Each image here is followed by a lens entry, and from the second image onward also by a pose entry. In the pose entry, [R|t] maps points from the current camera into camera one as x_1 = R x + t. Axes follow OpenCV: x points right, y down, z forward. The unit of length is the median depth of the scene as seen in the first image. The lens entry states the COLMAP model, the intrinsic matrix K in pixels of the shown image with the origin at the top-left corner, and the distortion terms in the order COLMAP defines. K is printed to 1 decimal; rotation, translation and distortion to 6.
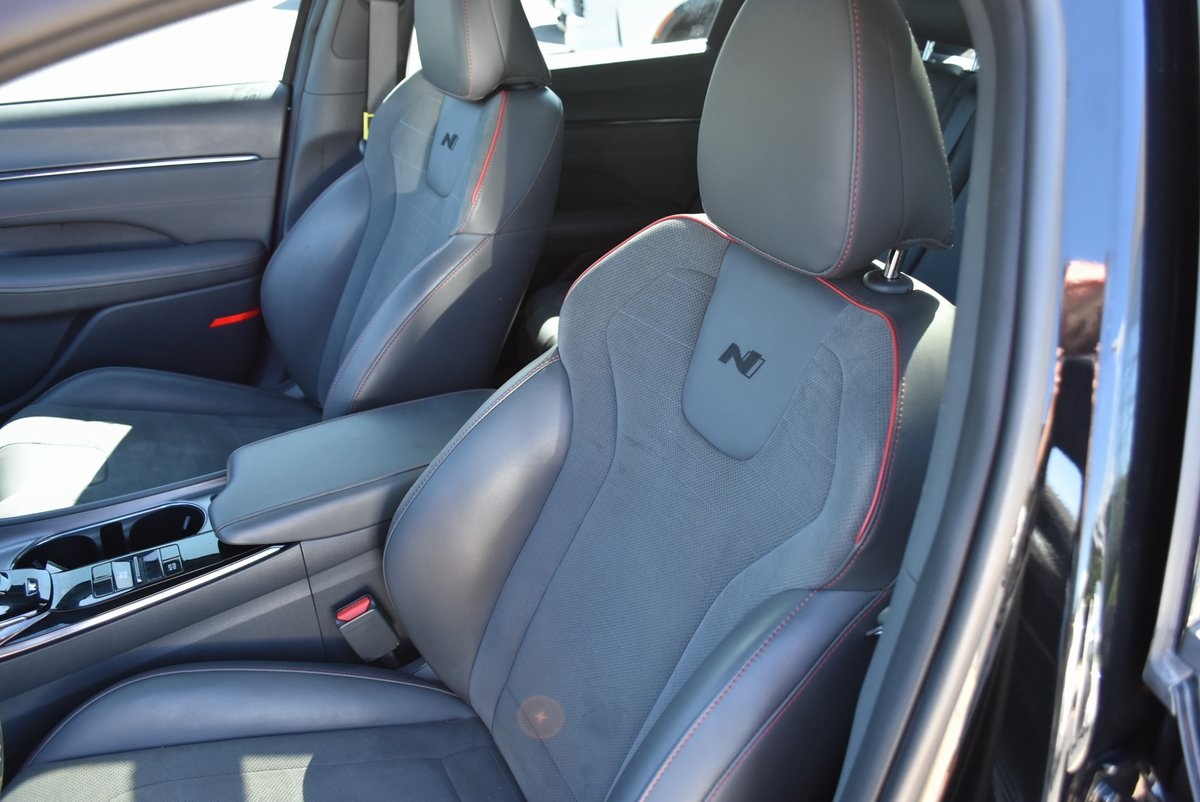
lens RADIAL K [[925.3, 0, 600.0], [0, 925.3, 401.0], [0, 0, 1]] dist [-0.011742, 0.006155]
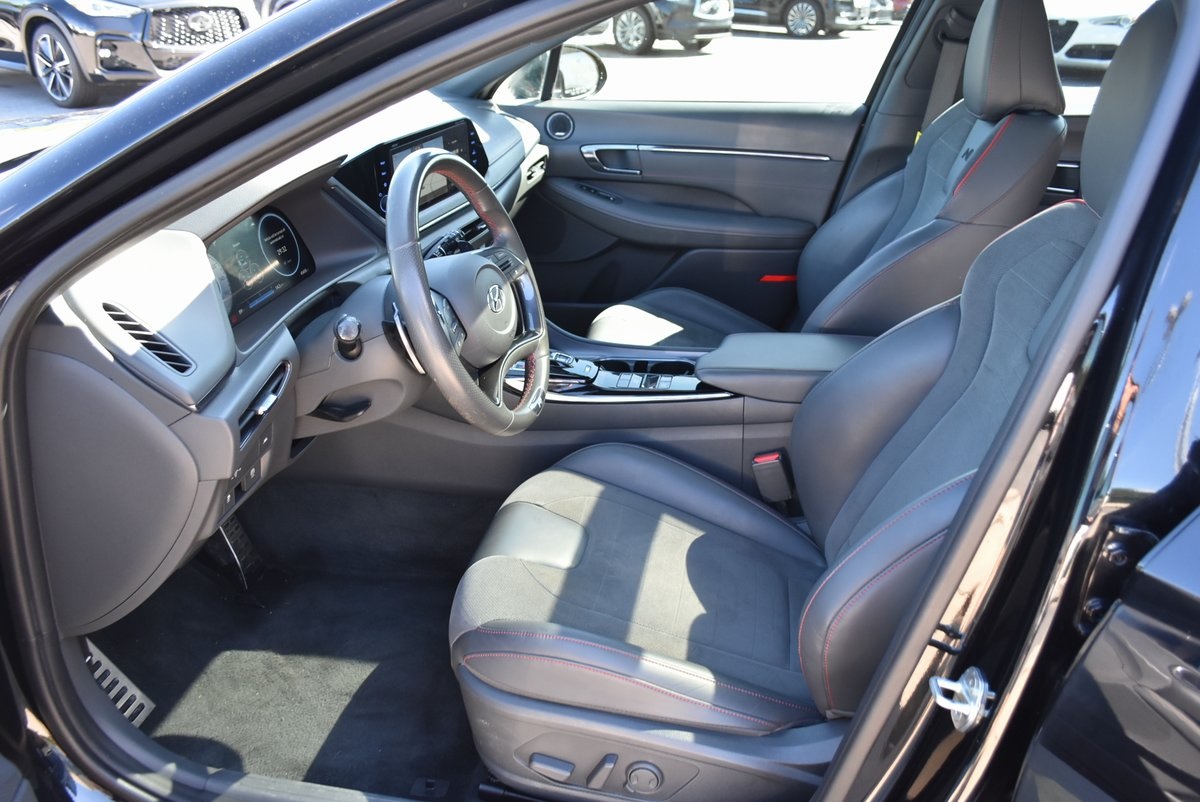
lens RADIAL K [[925.3, 0, 600.0], [0, 925.3, 401.0], [0, 0, 1]] dist [-0.011742, 0.006155]
pose [[0.780655, 0.255887, -0.570174, 0.299656], [-0.293582, 0.955556, 0.026884, 0.176204], [0.551713, 0.146406, 0.821084, -0.278544]]
